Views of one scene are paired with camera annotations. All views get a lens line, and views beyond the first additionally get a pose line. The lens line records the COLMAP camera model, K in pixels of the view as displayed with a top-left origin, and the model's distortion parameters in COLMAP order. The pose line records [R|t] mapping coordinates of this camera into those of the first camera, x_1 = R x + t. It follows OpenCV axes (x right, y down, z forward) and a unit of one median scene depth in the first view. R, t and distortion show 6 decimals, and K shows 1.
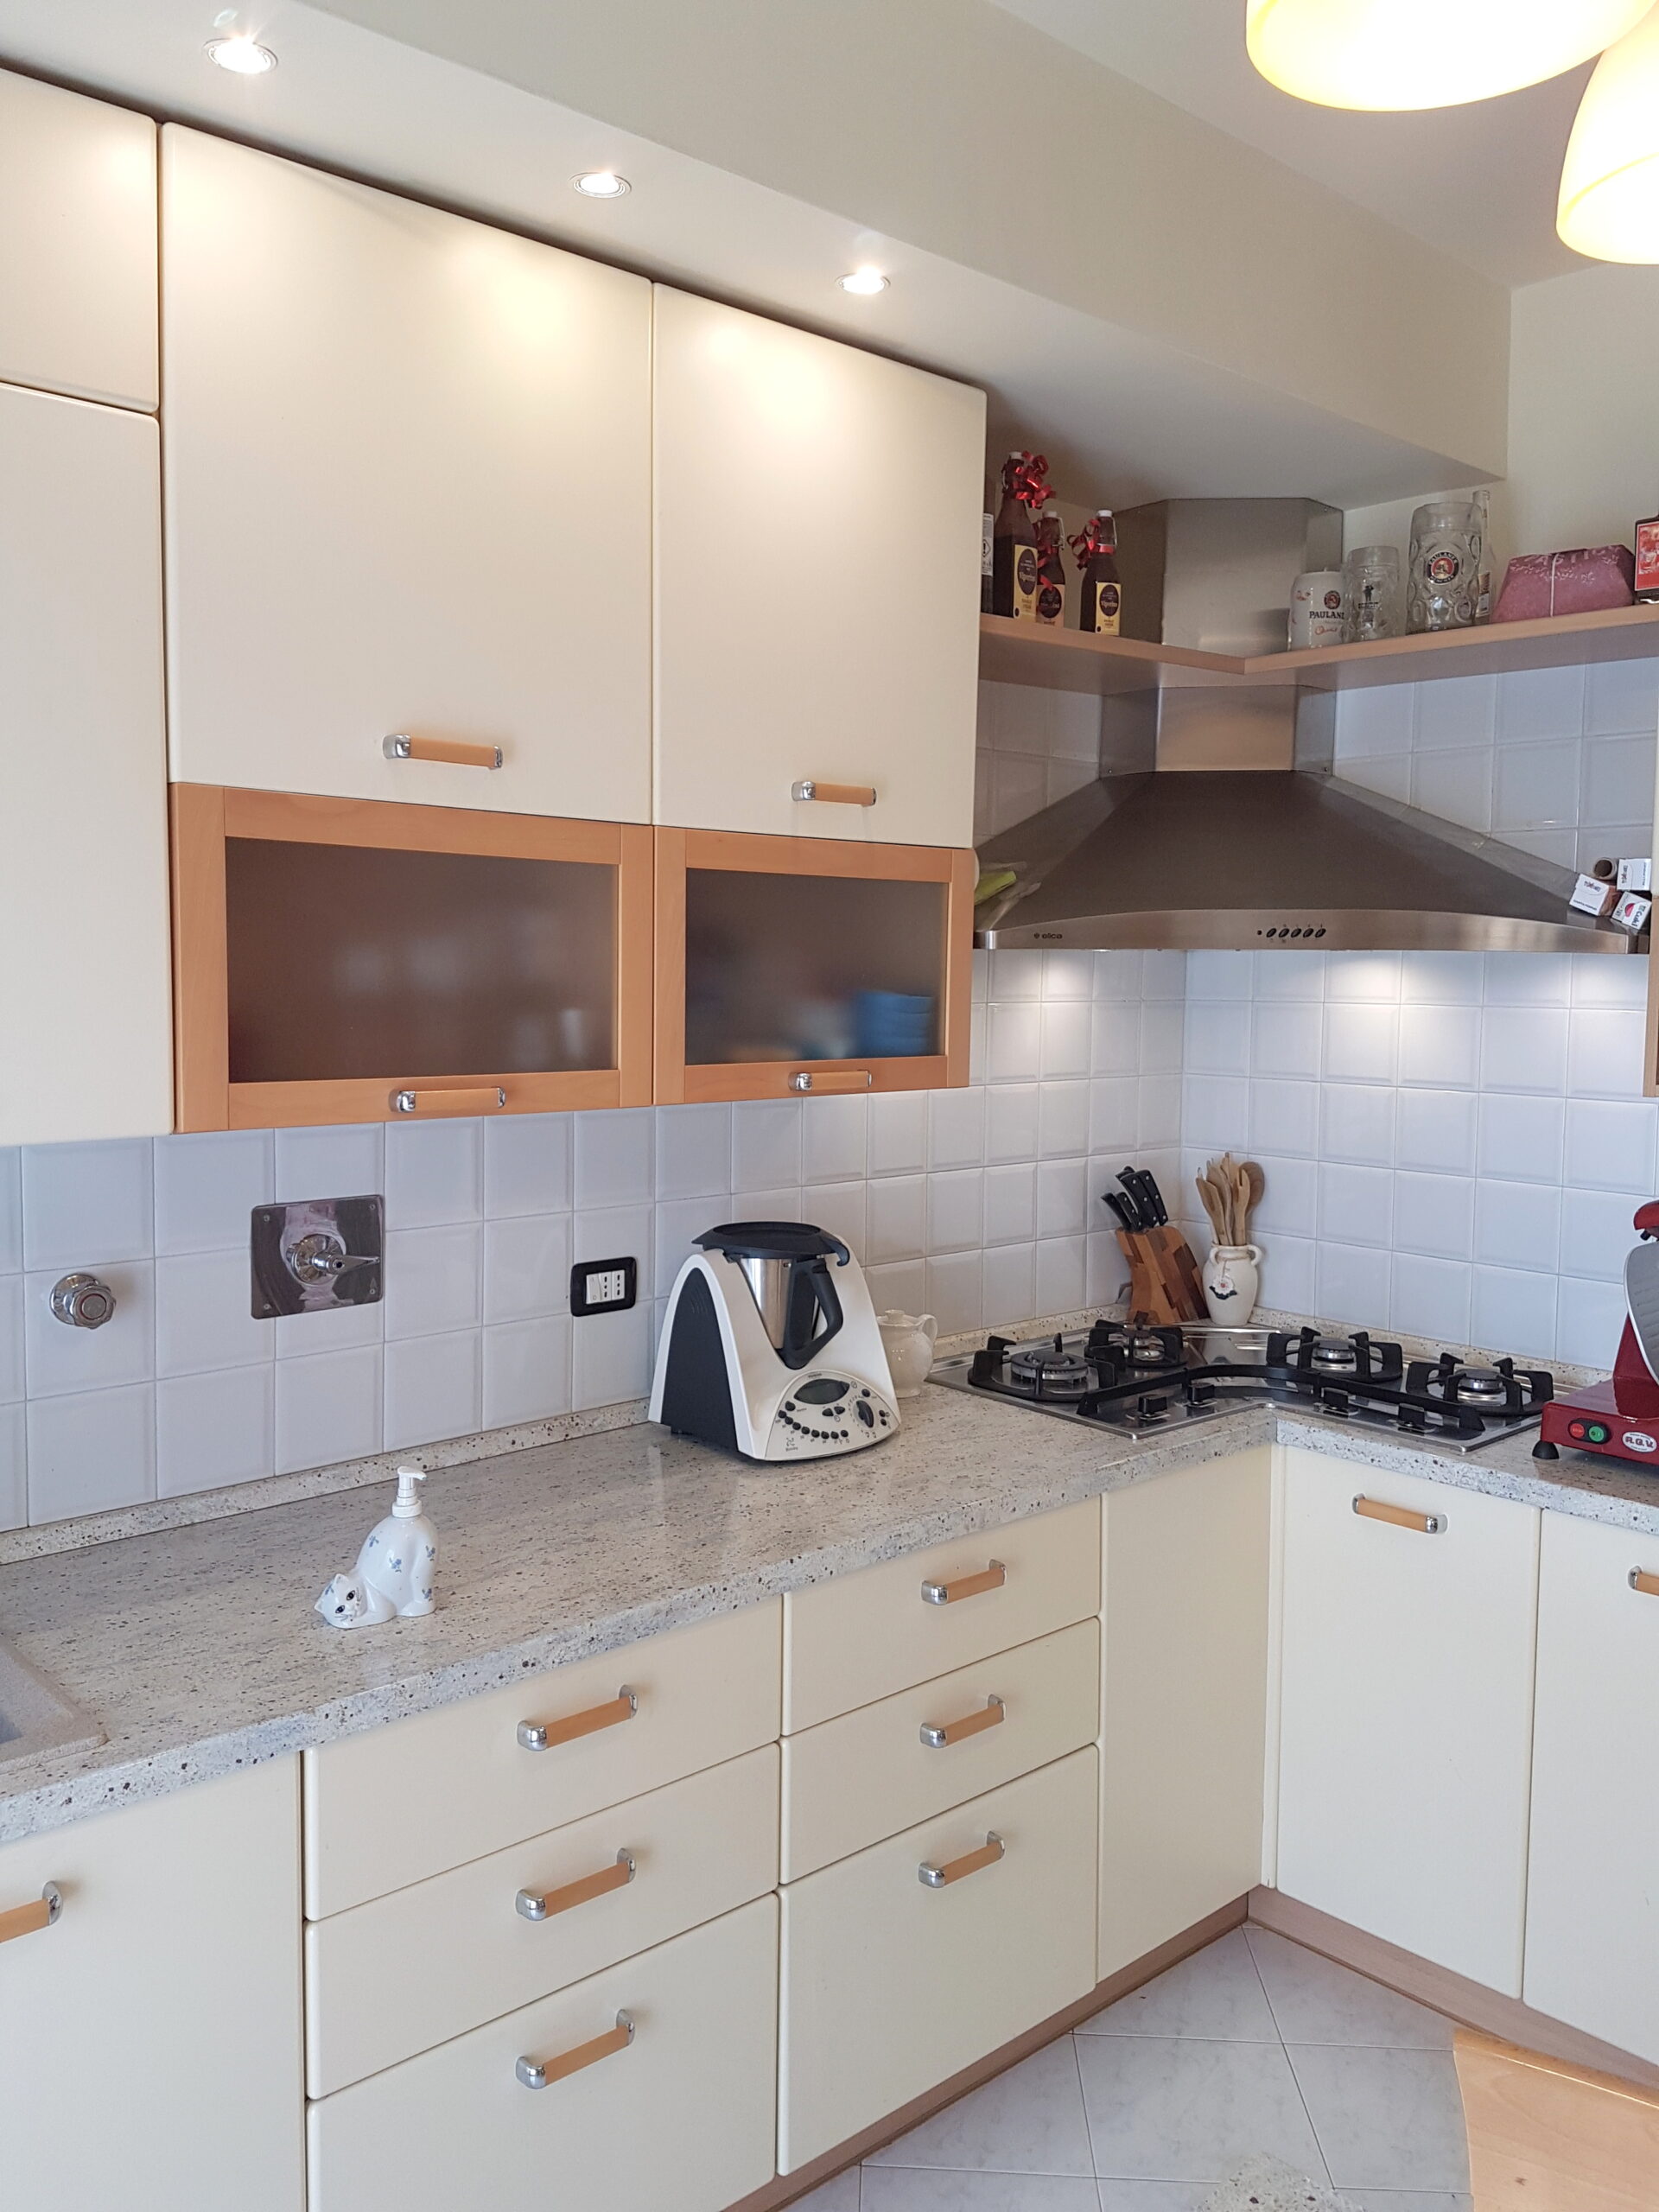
lens RADIAL K [[1734.2, 0, 764.9], [0, 1734.2, 1109.6], [0, 0, 1]] dist [0.009486, -0.026849]
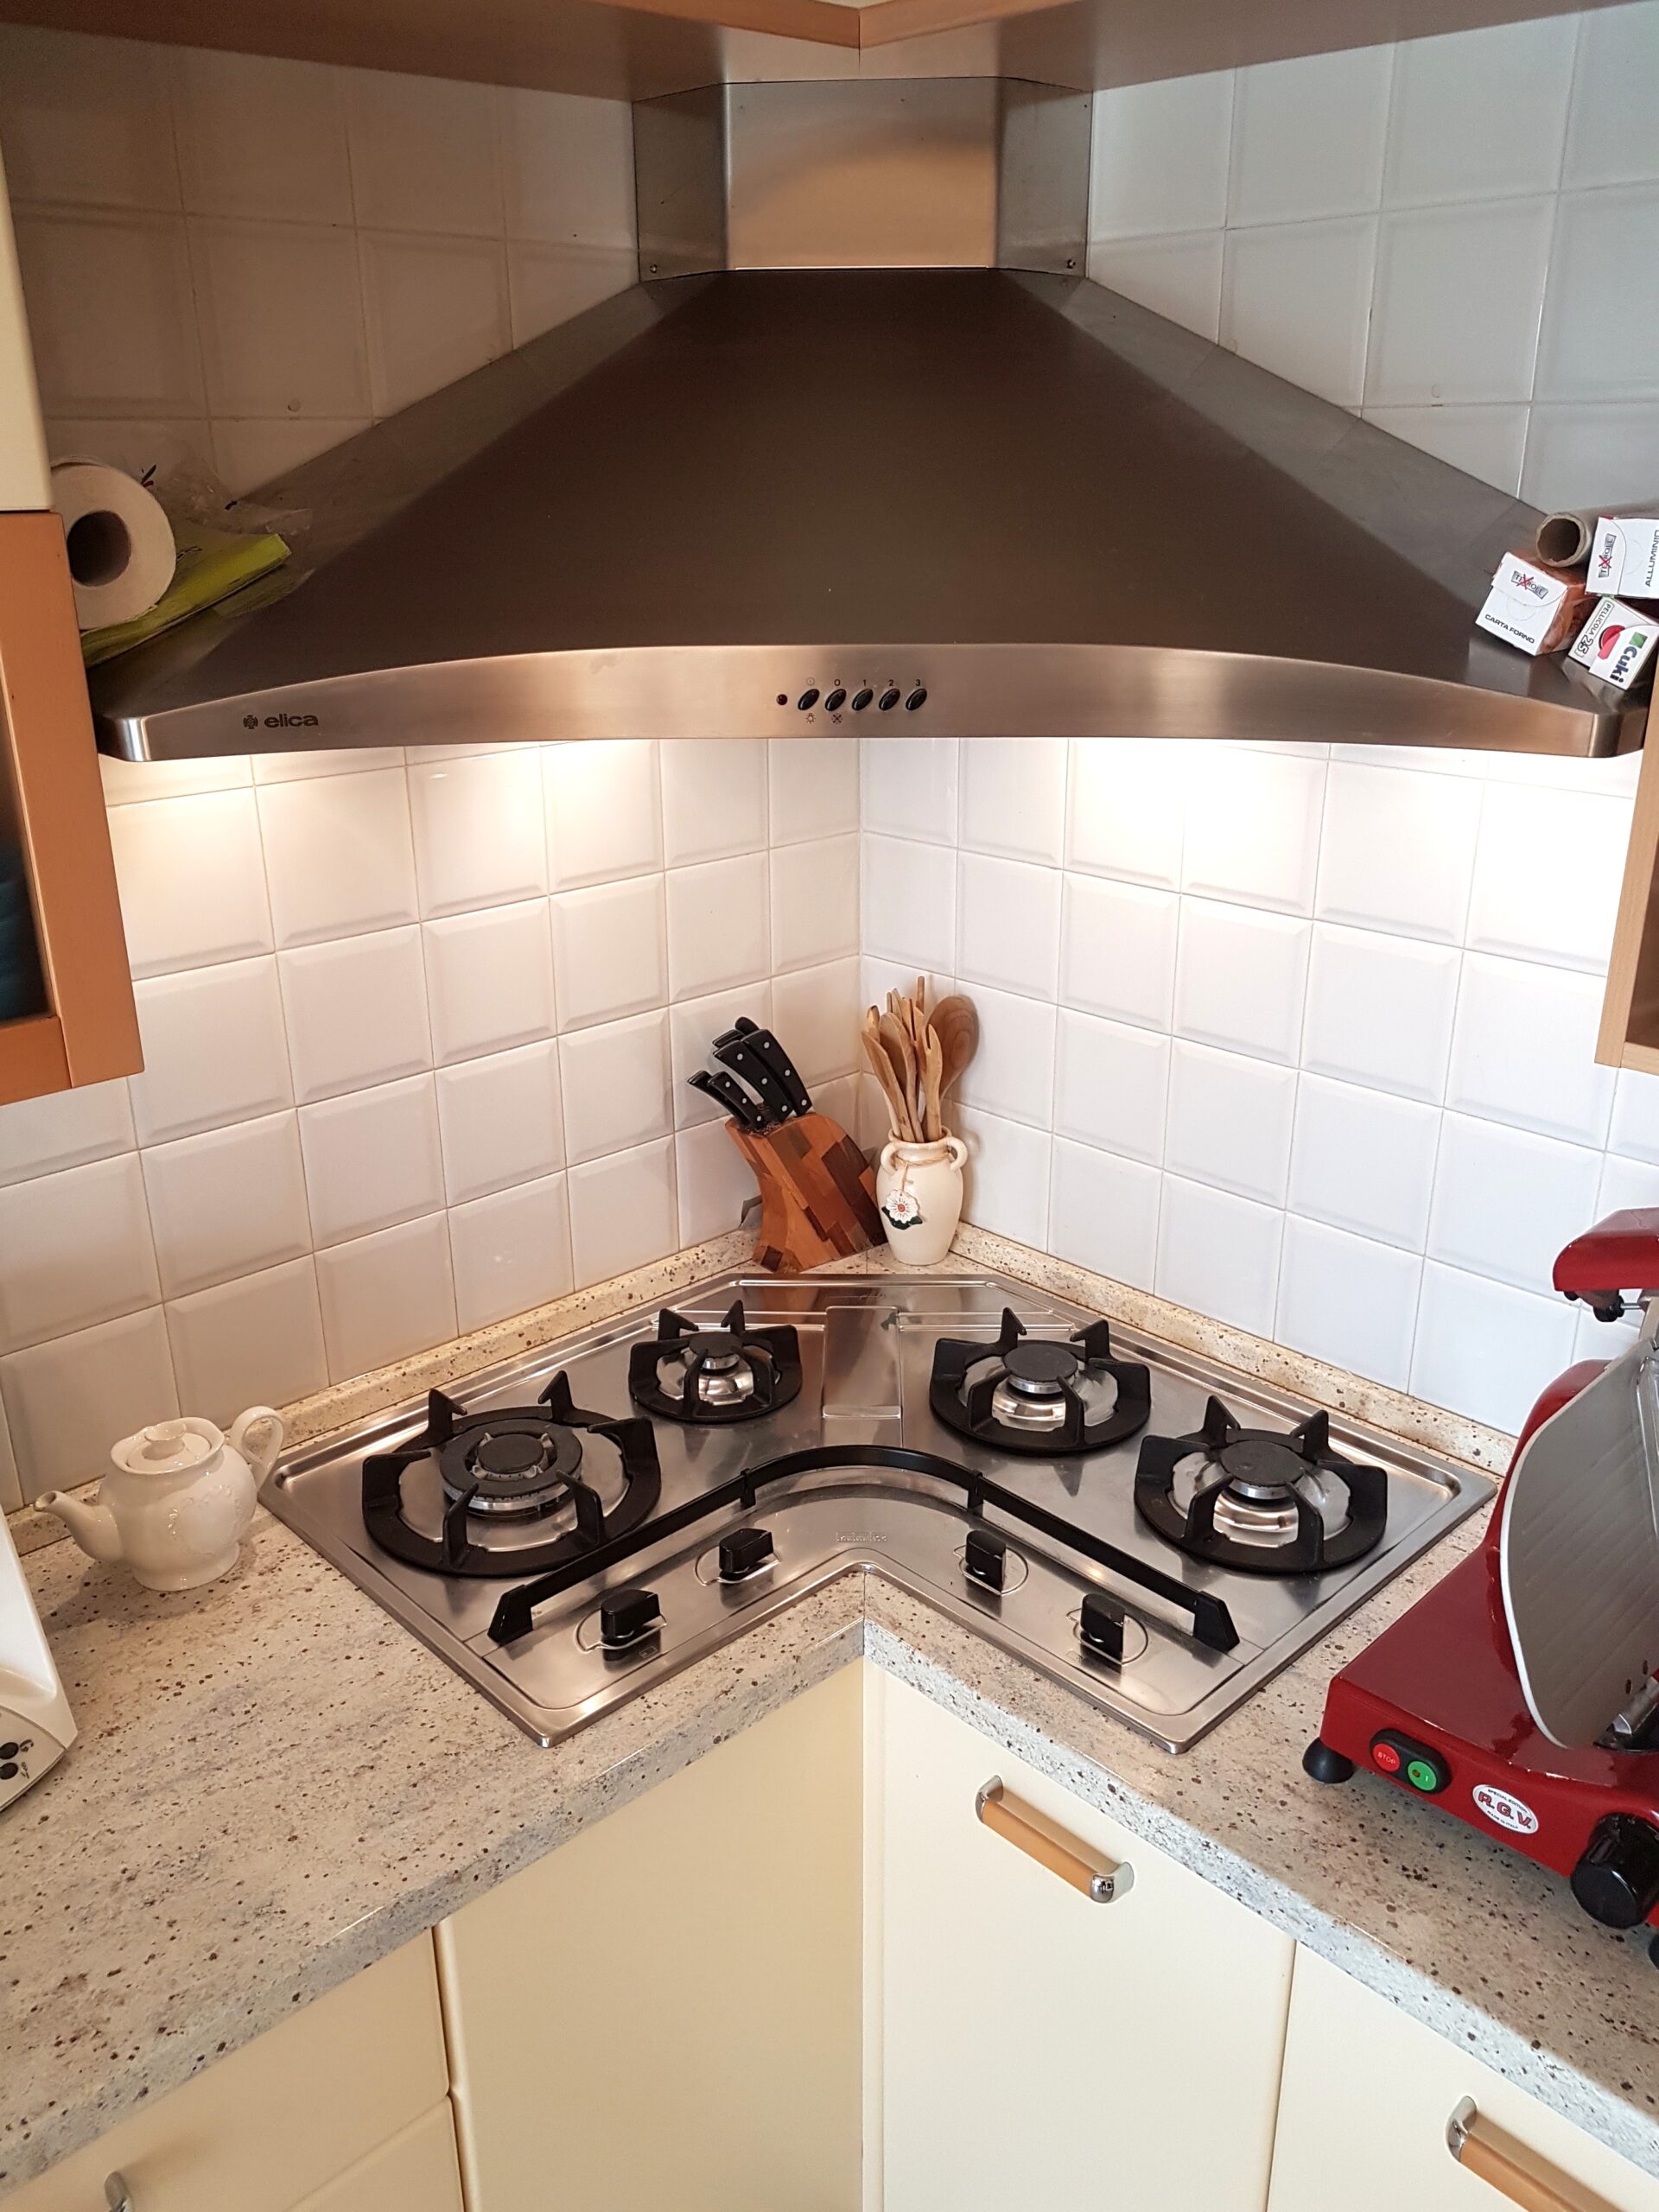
lens RADIAL K [[1734.2, 0, 831.8], [0, 1734.2, 1143.7], [0, 0, 1]] dist [0.009486, -0.026849]
pose [[0.998905, -0.033176, 0.032997, 0.238043], [0.022154, 0.956467, 0.290998, -0.103982], [-0.041214, -0.289948, 0.956154, 0.464251]]
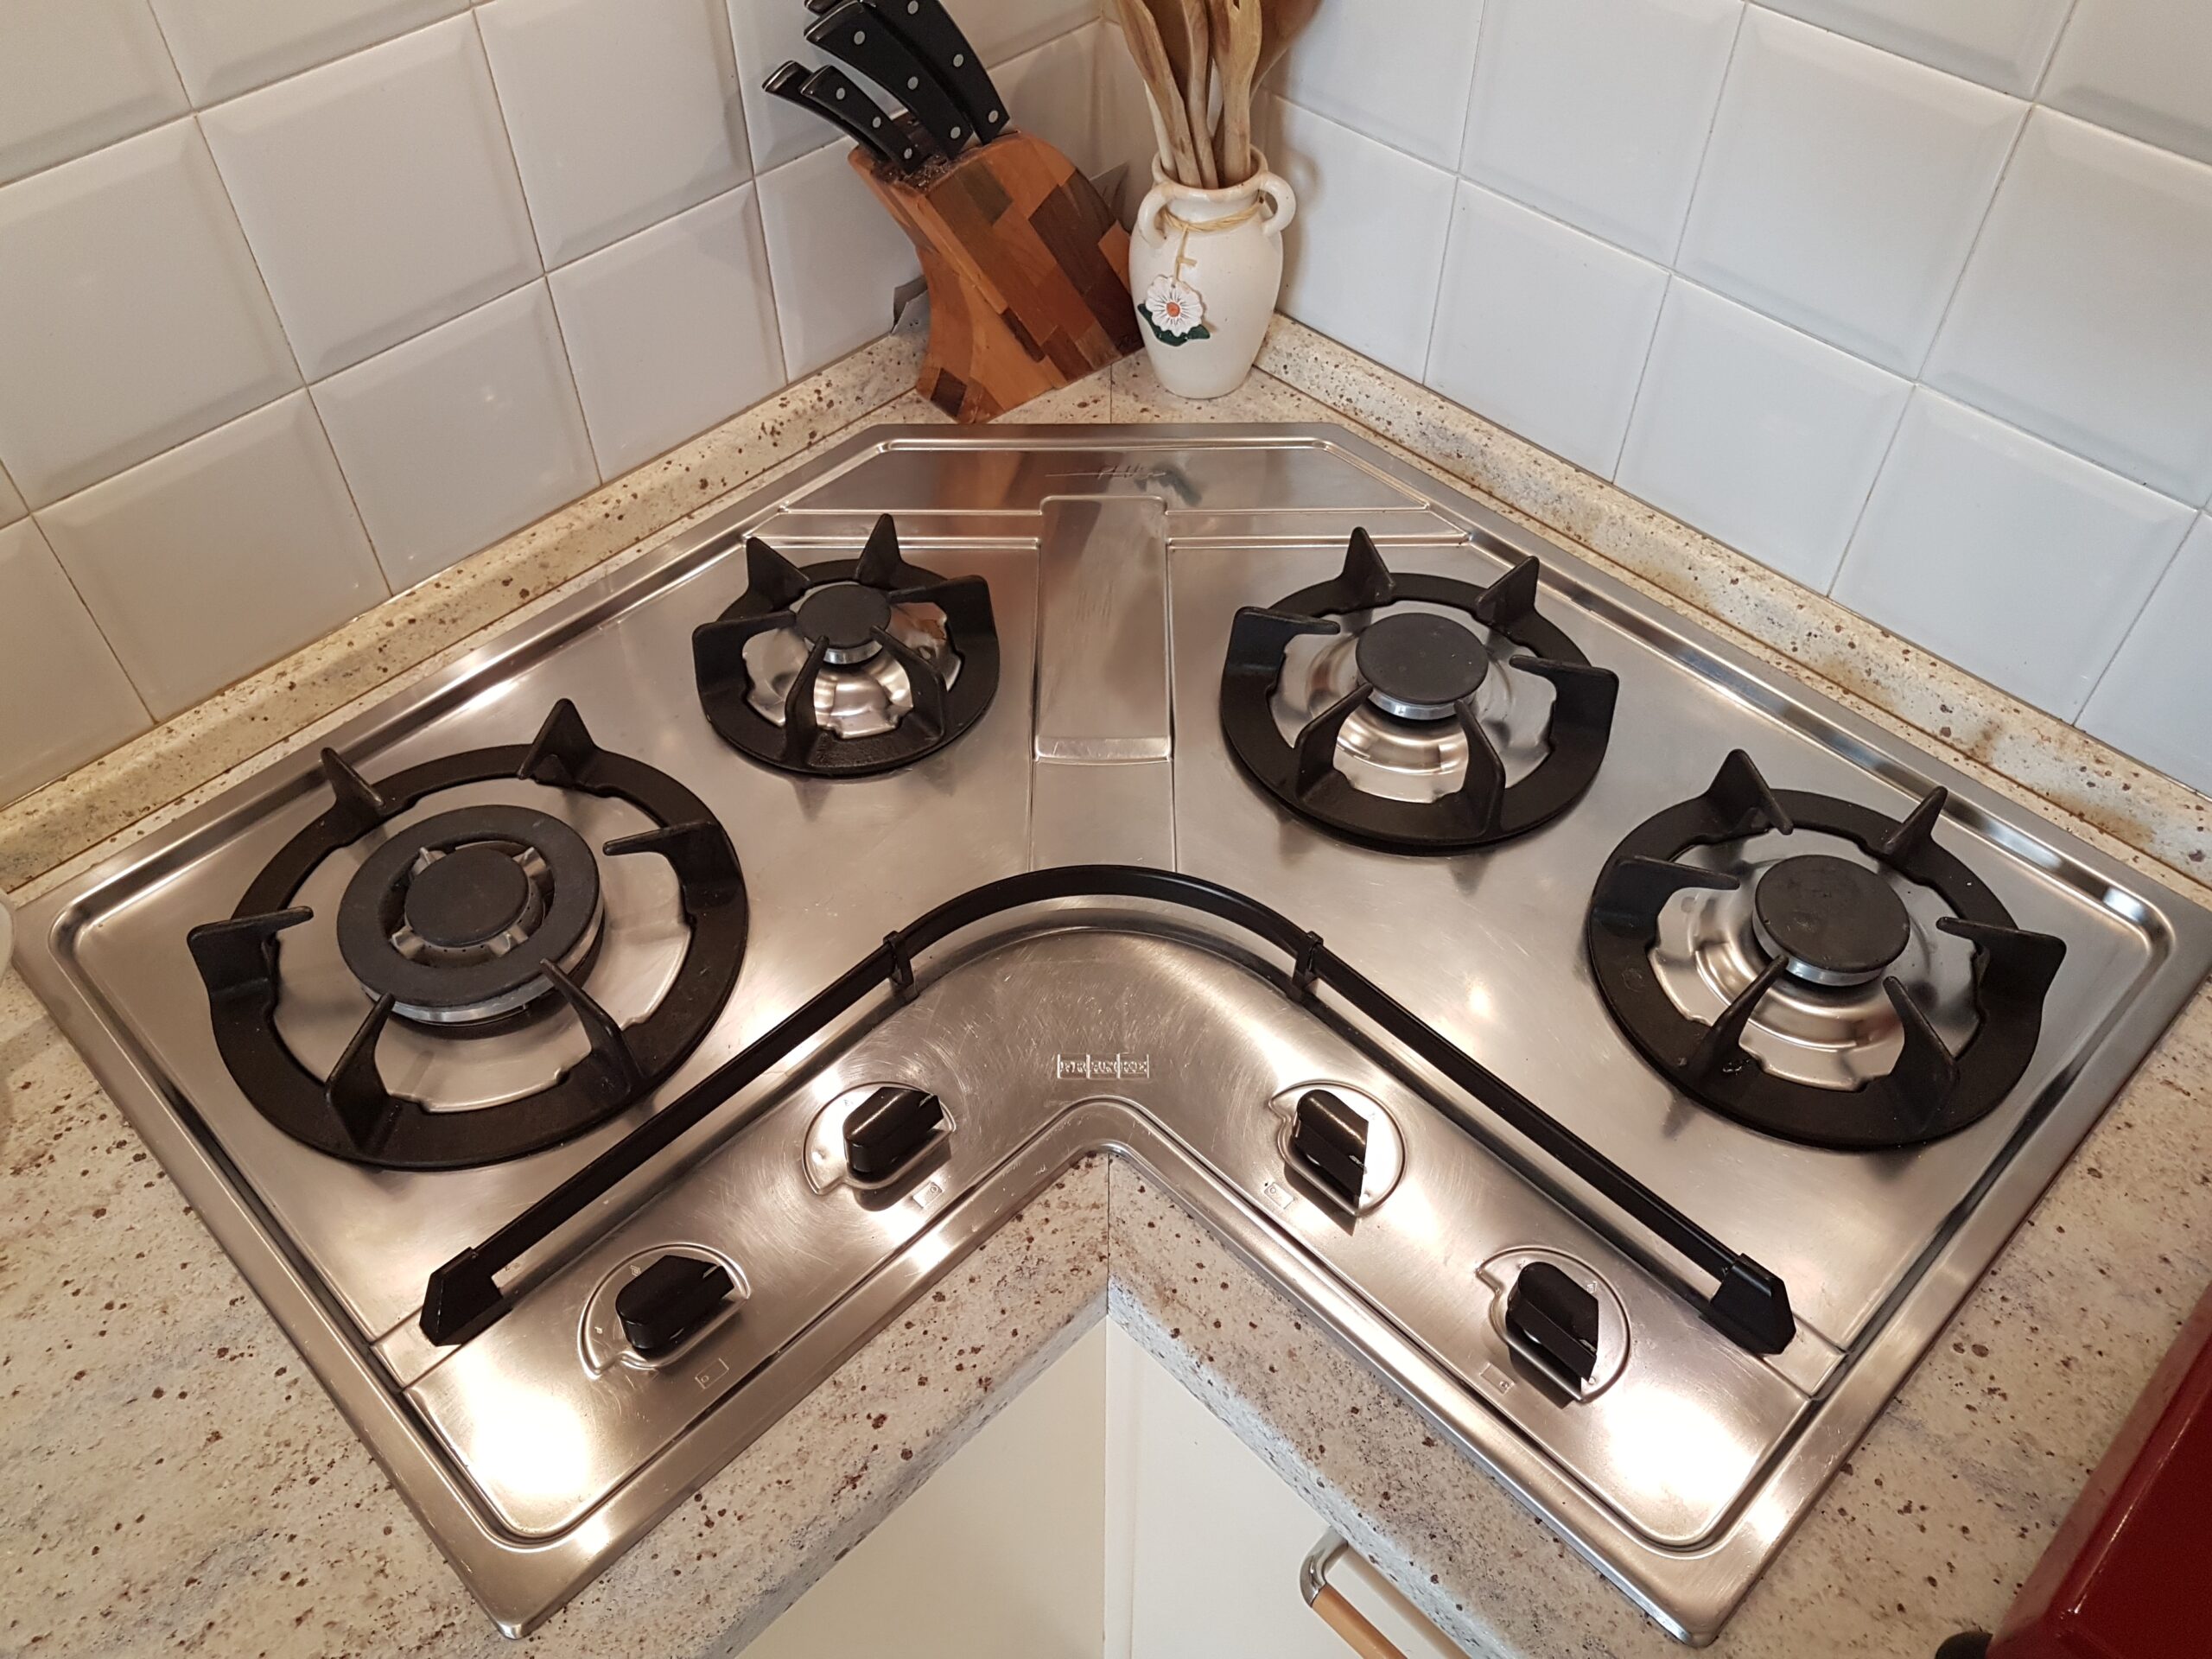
lens RADIAL K [[1734.2, 0, 1077.2], [0, 1734.2, 857.1], [0, 0, 1]] dist [0.009486, -0.026849]
pose [[0.998477, -0.052788, 0.016024, 0.252542], [0.025689, 0.701963, 0.711750, -0.071322], [-0.048820, -0.710254, 0.702250, 0.739911]]
